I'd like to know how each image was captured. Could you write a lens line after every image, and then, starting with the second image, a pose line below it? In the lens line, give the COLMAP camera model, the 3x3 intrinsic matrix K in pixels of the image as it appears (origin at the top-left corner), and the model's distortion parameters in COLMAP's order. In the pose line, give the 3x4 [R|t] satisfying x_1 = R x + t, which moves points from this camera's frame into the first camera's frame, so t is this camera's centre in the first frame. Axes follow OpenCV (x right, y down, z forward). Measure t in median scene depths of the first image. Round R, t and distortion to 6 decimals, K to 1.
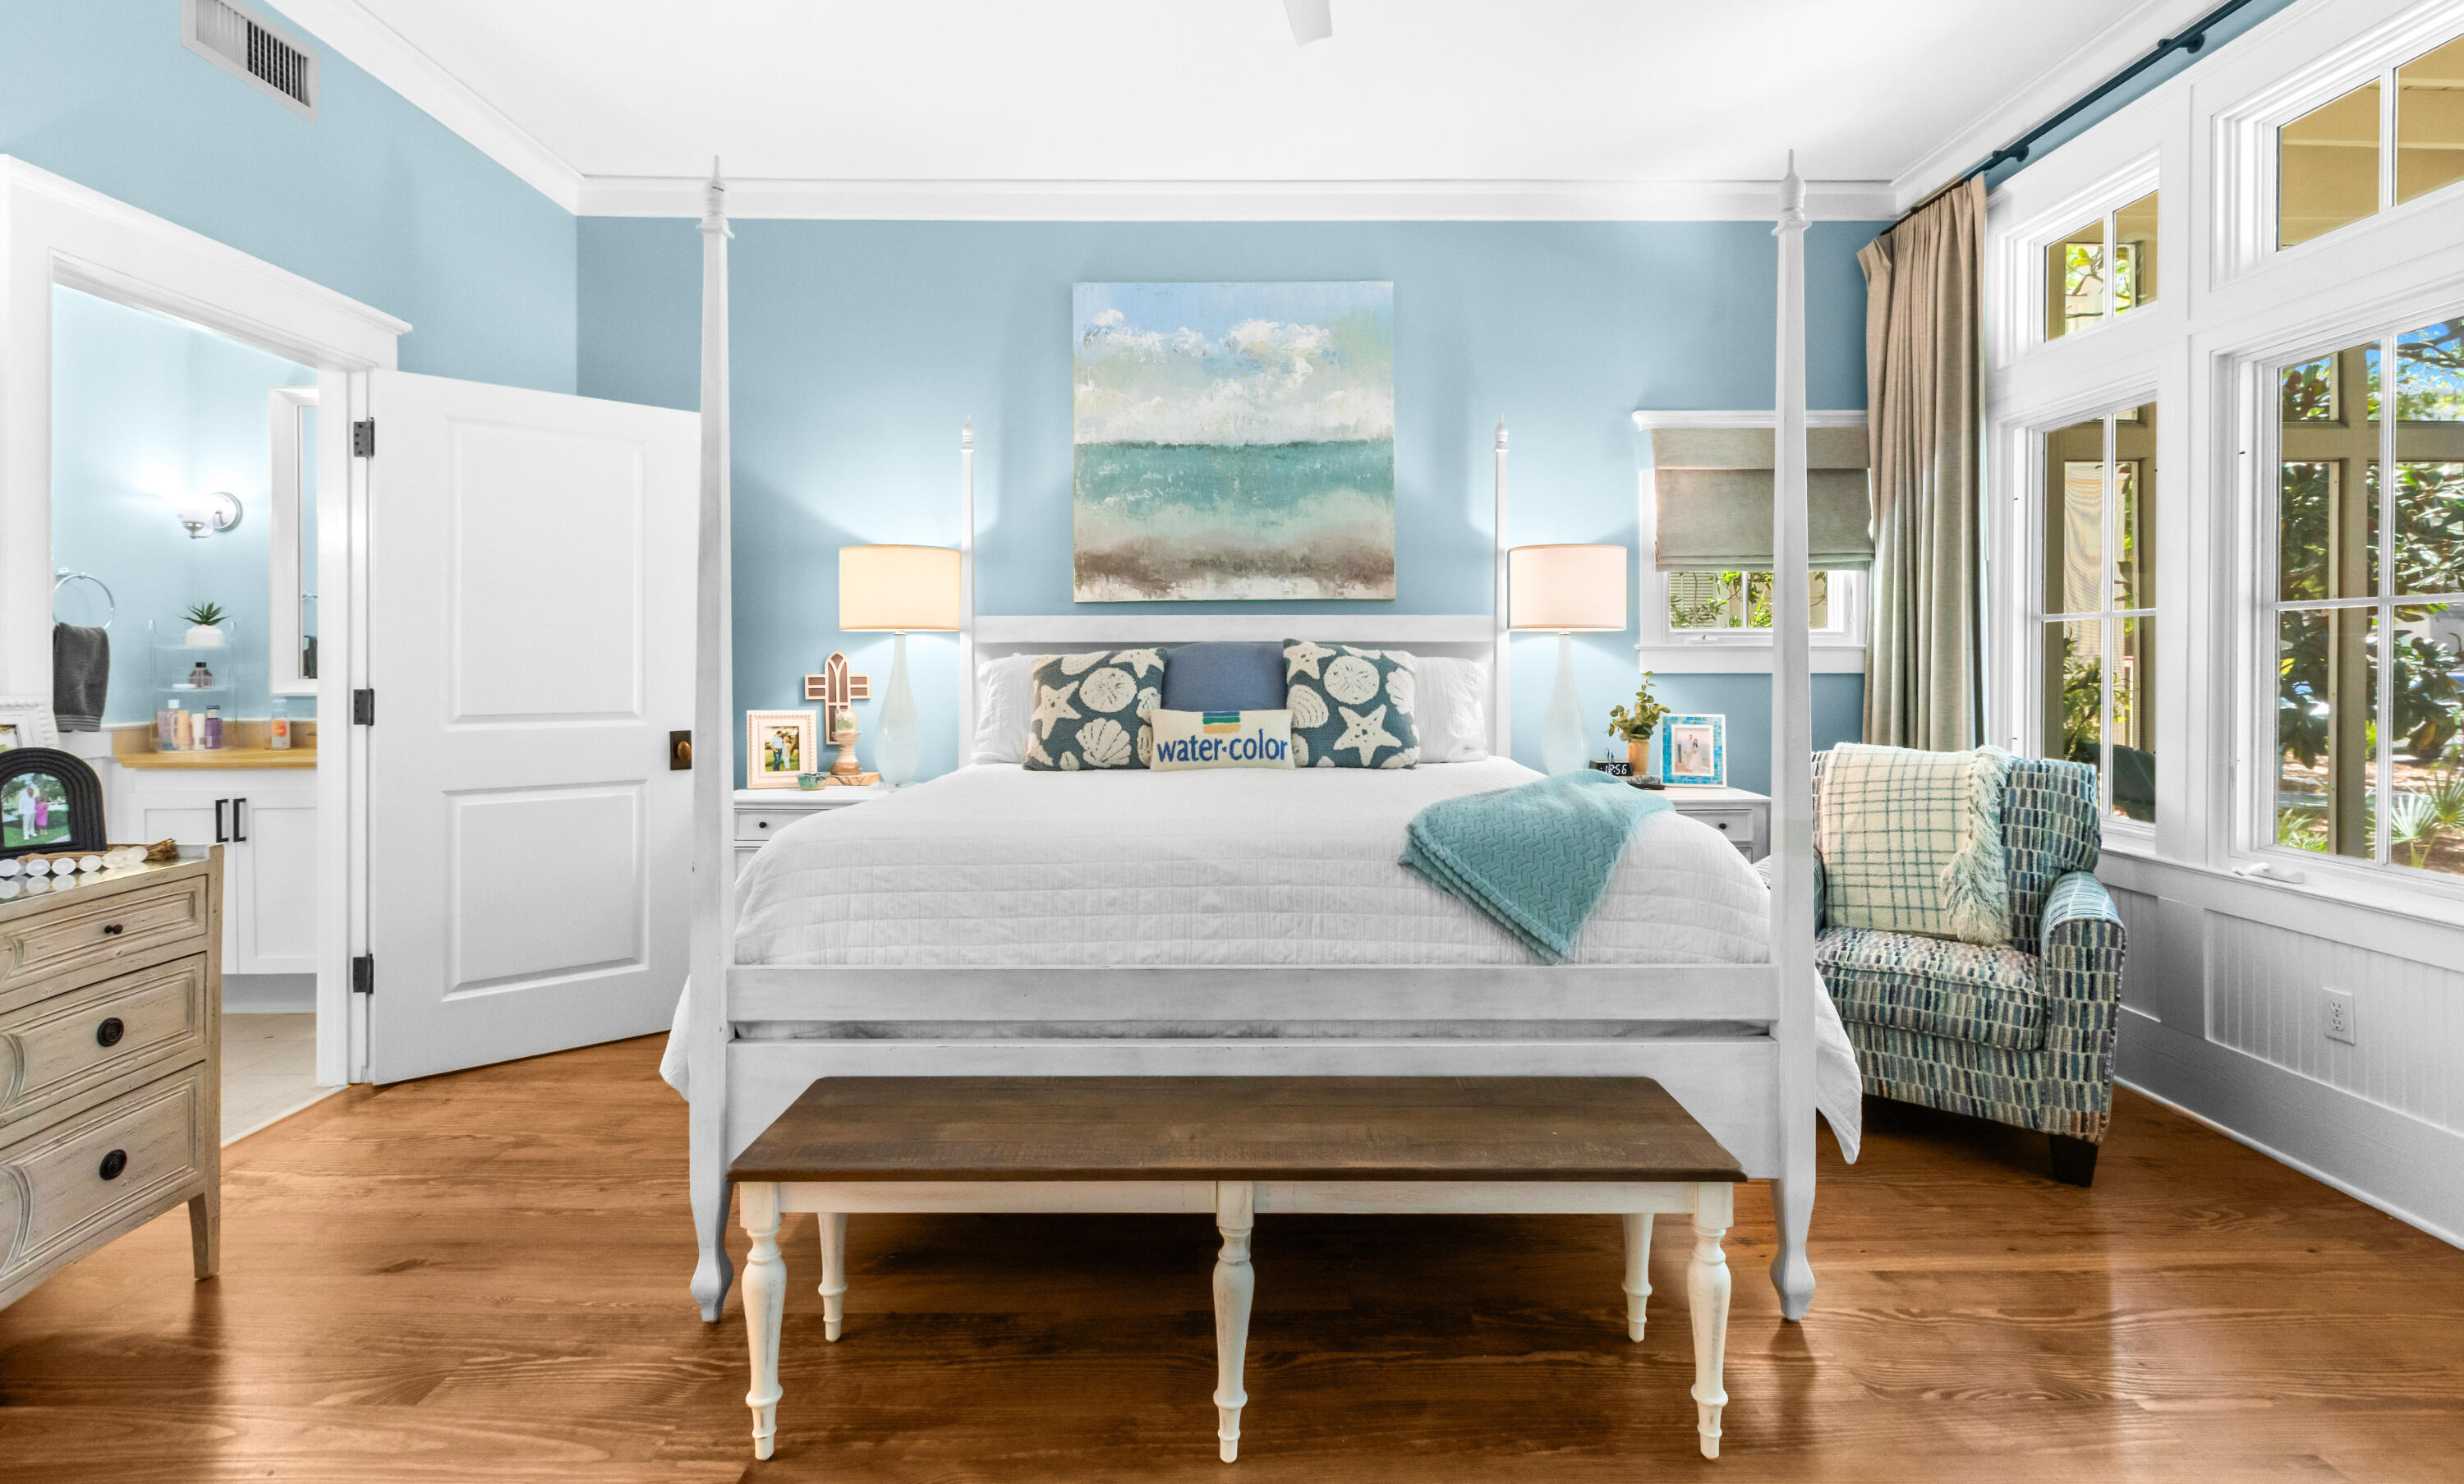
lens RADIAL K [[1131.3, 0, 1245.4], [0, 1131.3, 665.9], [0, 0, 1]] dist [0.001476, 0.000452]
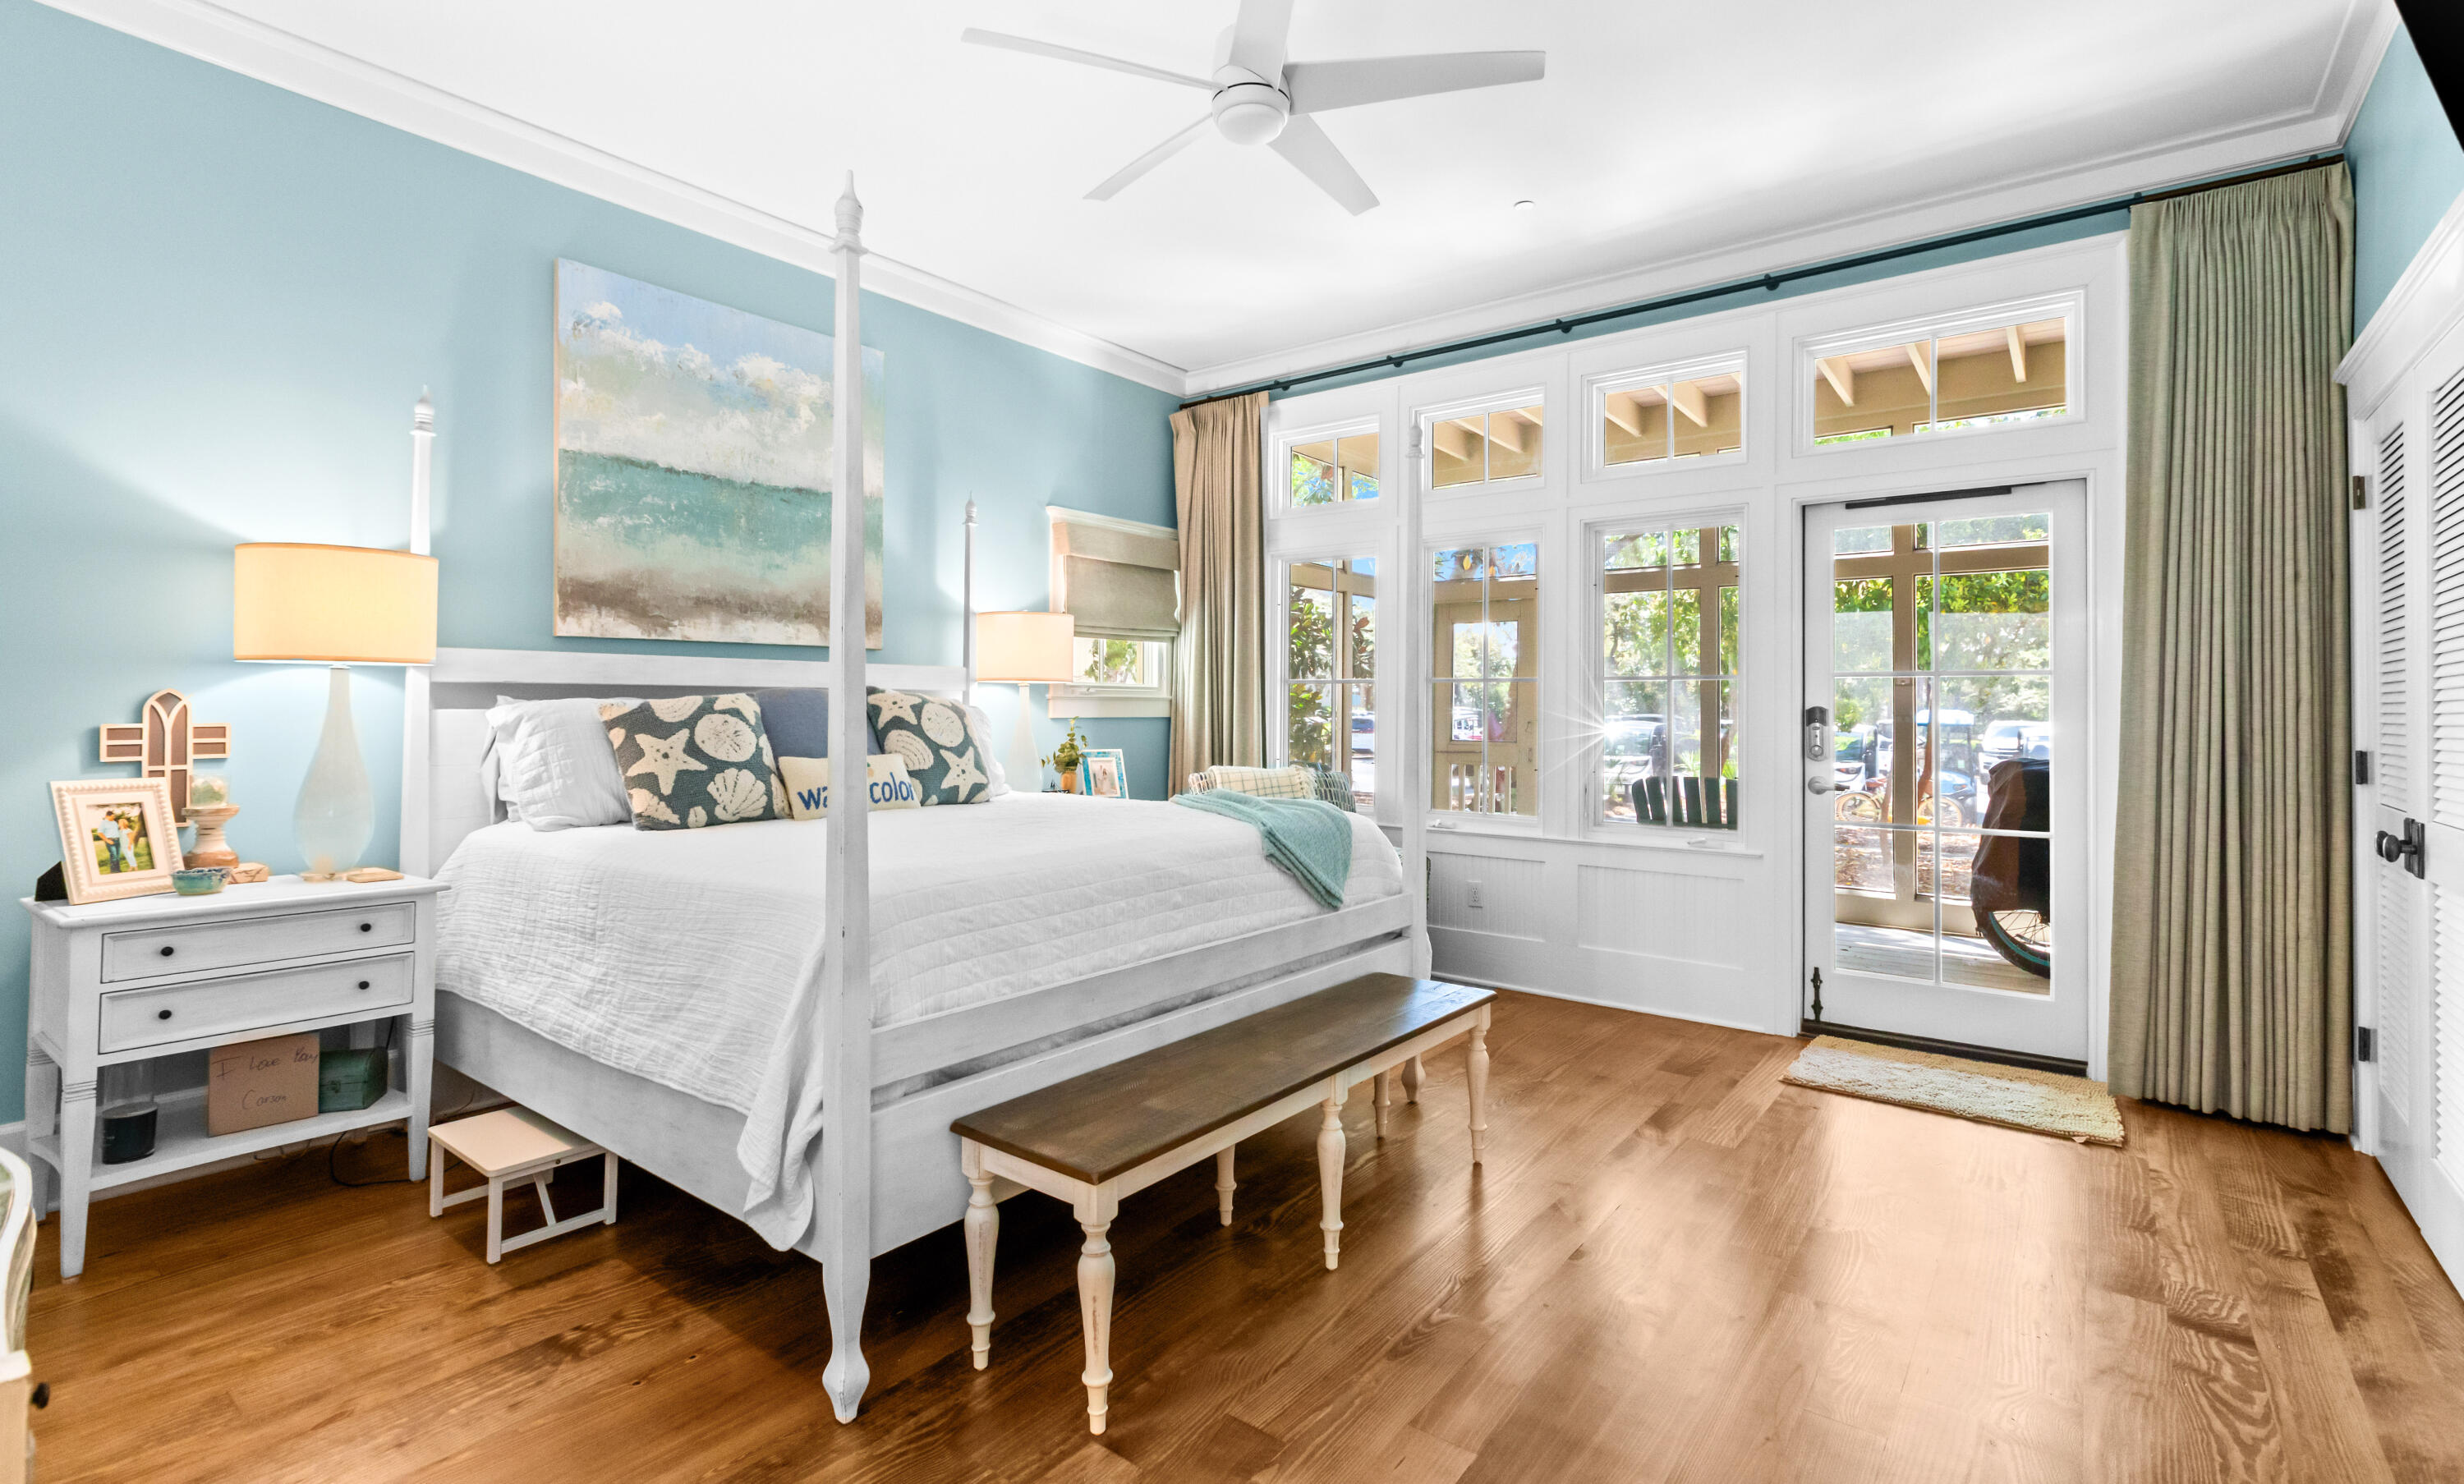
lens RADIAL K [[1109.8, 0, 1235.4], [0, 1109.8, 696.9], [0, 0, 1]] dist [0.018326, 0.000076]
pose [[0.623171, 0.011655, 0.781999, -0.517022], [-0.004138, 0.999924, -0.011605, -0.003300], [-0.782075, 0.003996, 0.623172, 0.091037]]
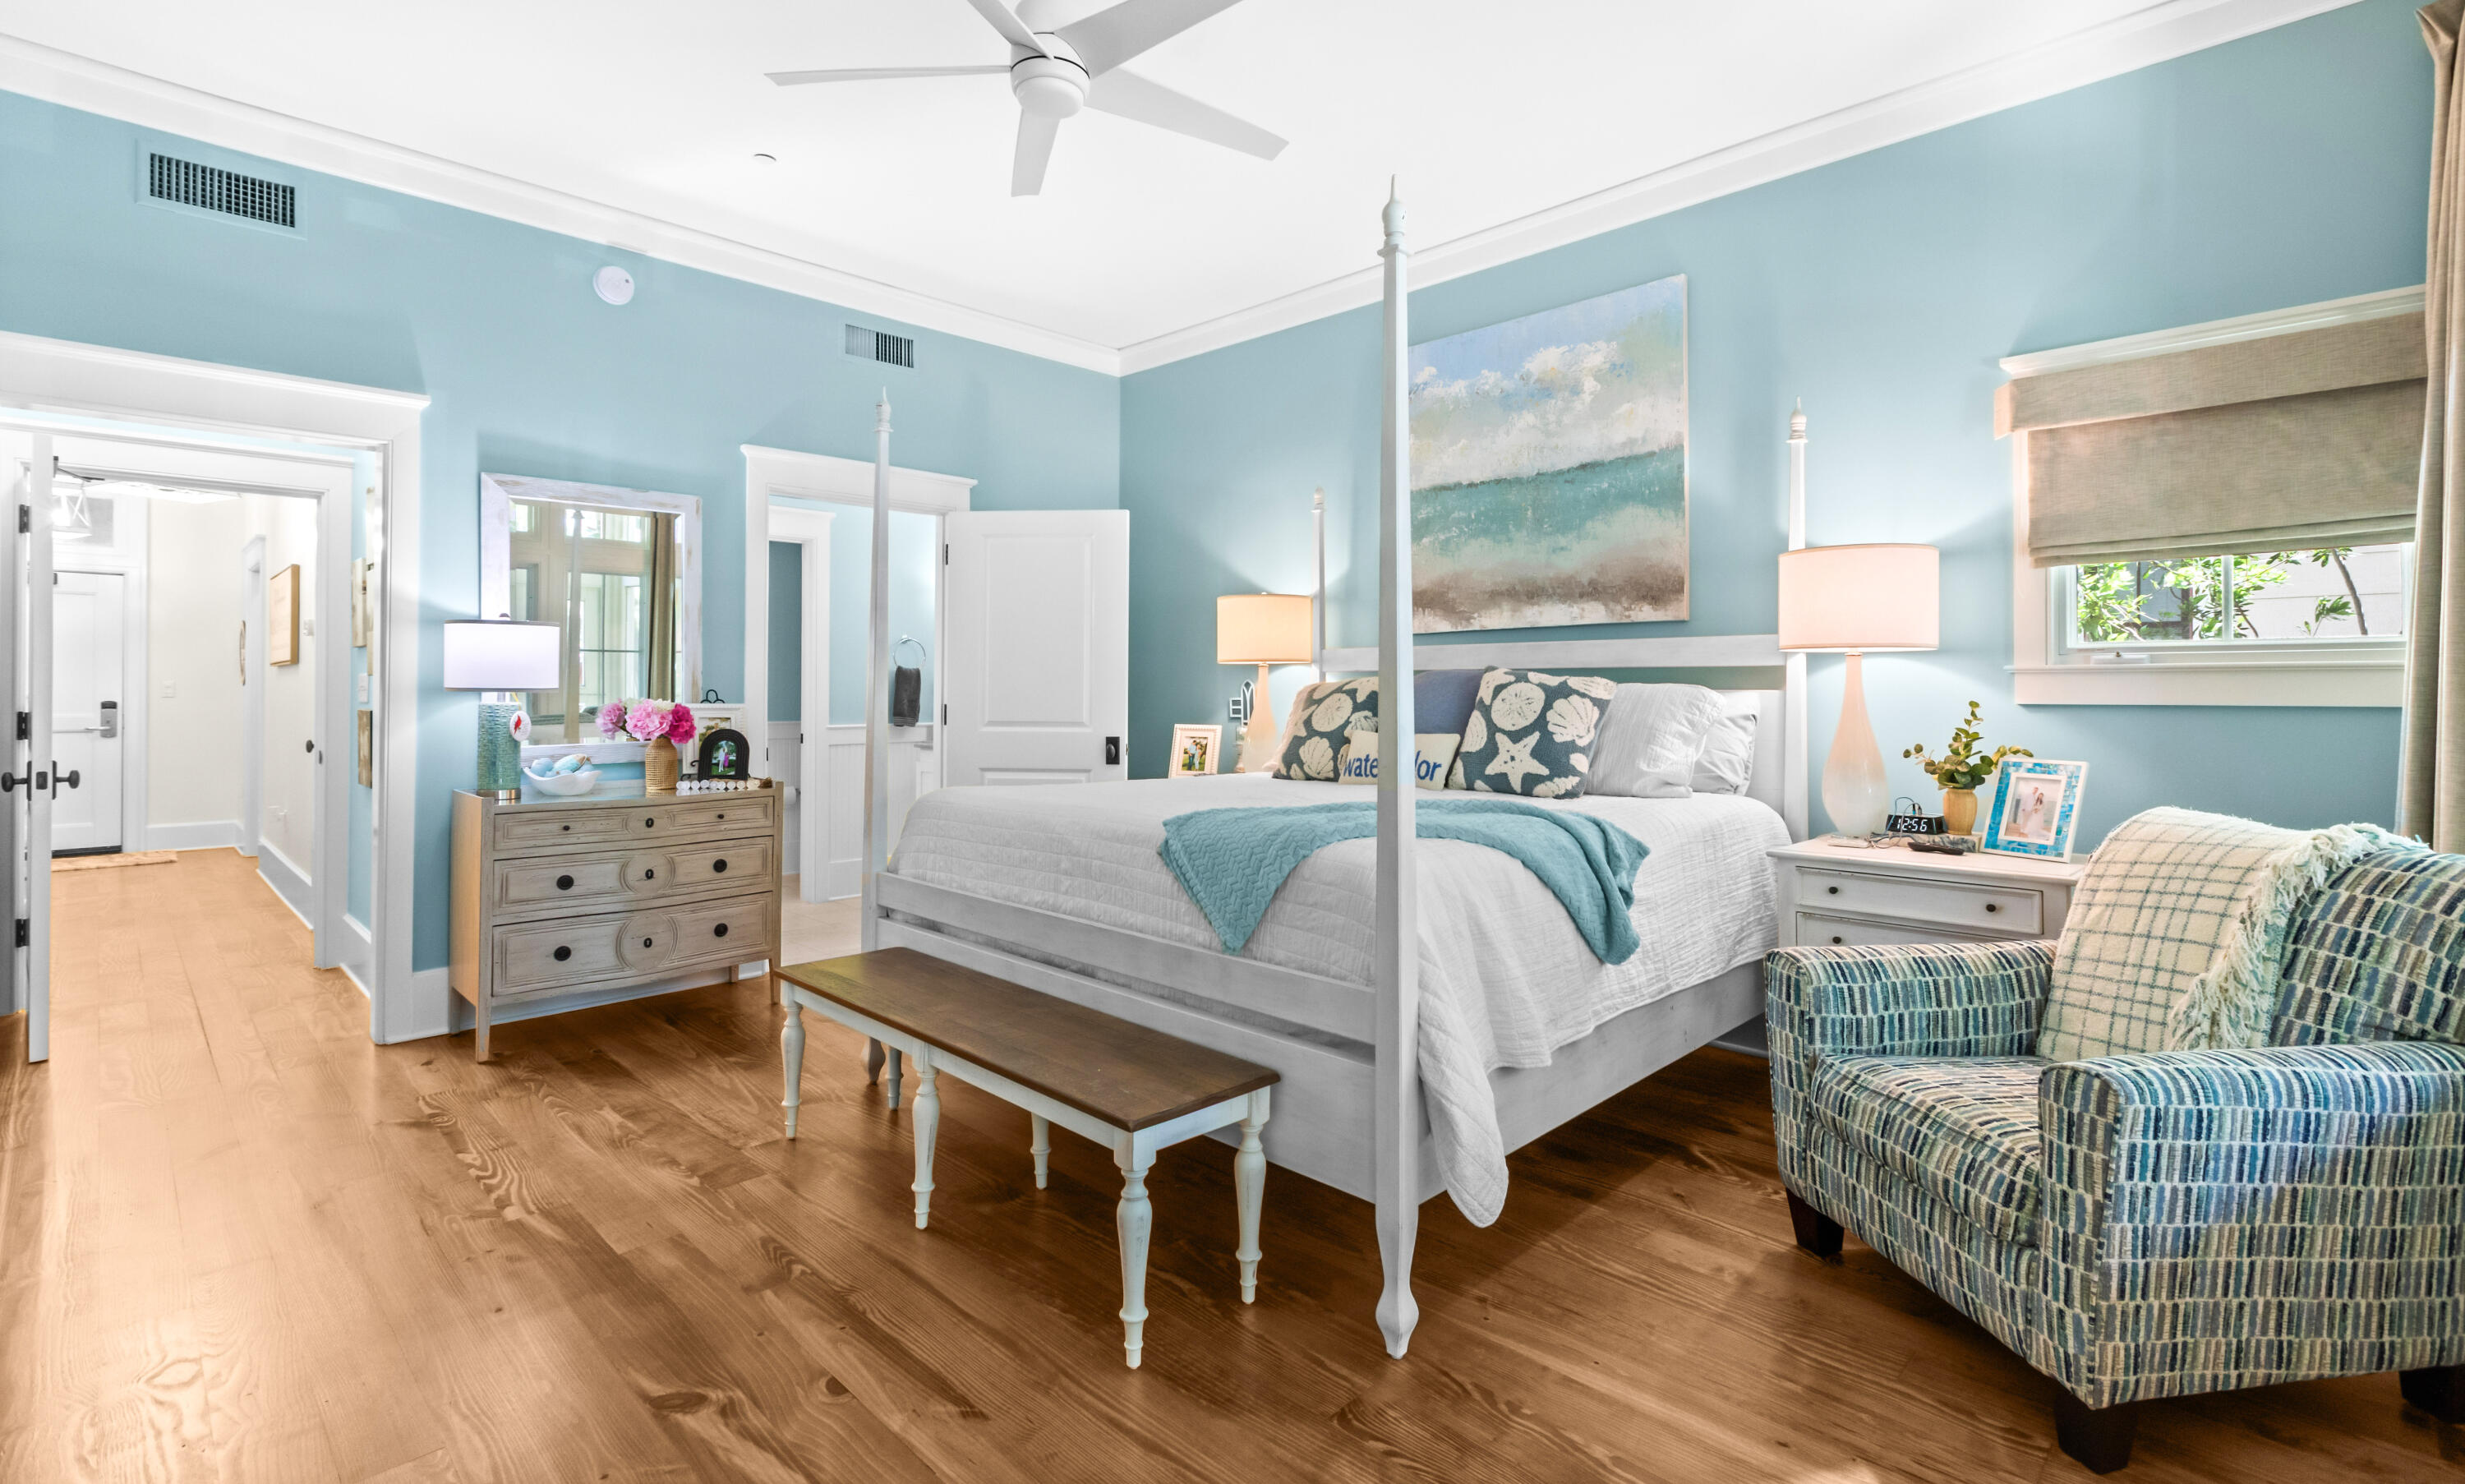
lens RADIAL K [[1140.0, 0, 1249.2], [0, 1140.0, 682.4], [0, 0, 1]] dist [-0.000107, -0.000567]
pose [[0.701704, -0.003003, -0.712462, 0.580592], [-0.003889, 0.999960, -0.008045, 0.000224], [0.712458, 0.008416, 0.701664, 0.110705]]
